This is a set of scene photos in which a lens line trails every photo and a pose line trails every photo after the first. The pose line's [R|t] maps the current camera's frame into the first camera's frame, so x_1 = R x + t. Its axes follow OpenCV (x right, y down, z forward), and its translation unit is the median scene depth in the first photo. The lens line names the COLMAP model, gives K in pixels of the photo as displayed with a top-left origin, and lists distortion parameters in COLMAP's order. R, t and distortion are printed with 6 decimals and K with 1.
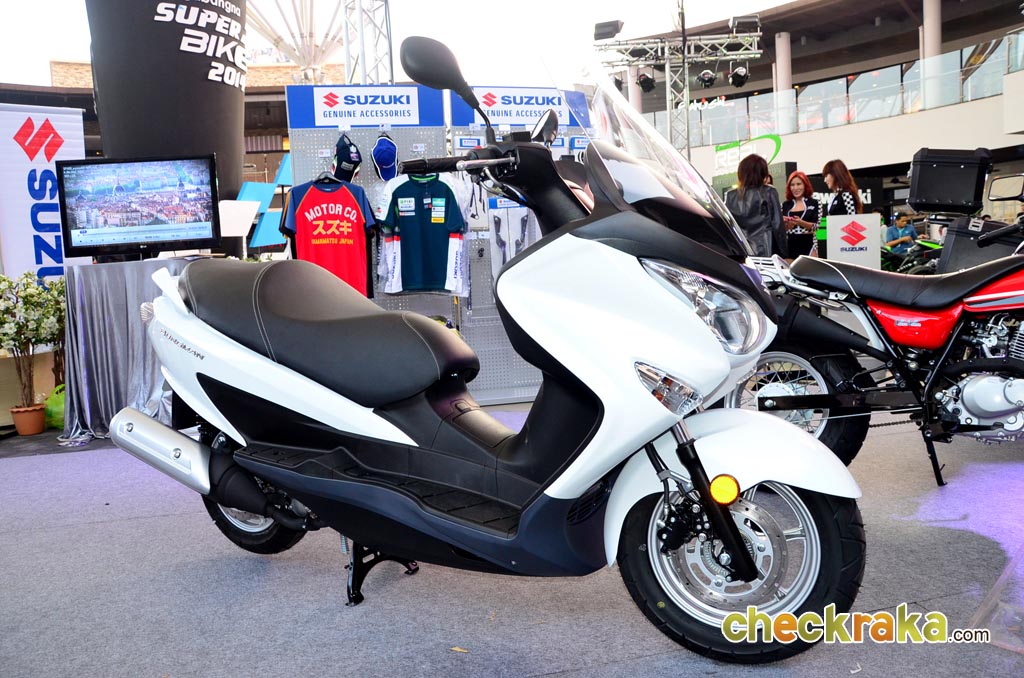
lens RADIAL K [[837.2, 0, 512.7], [0, 837.2, 337.0], [0, 0, 1]] dist [-0.053155, -0.002714]
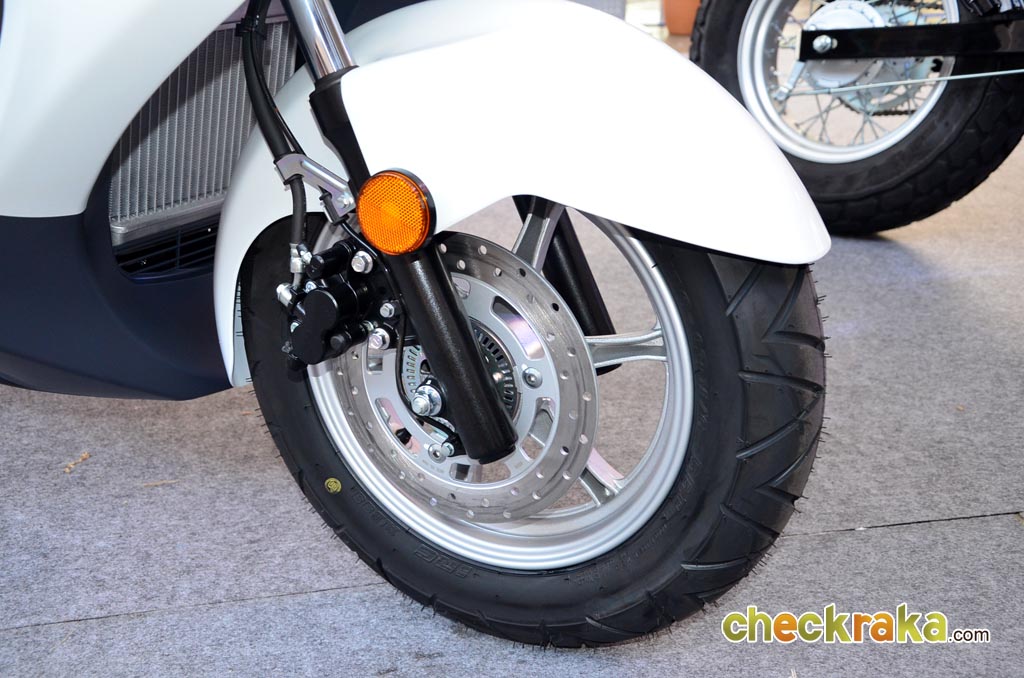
lens RADIAL K [[1141.5, 0, 511.6], [0, 1141.5, 339.0], [0, 0, 1]] dist [0.099599, 0.000000]
pose [[0.993244, 0.061225, -0.098583, 0.332930], [-0.030404, 0.957121, 0.288087, 0.090066], [0.111994, -0.283143, 0.952516, 0.511070]]
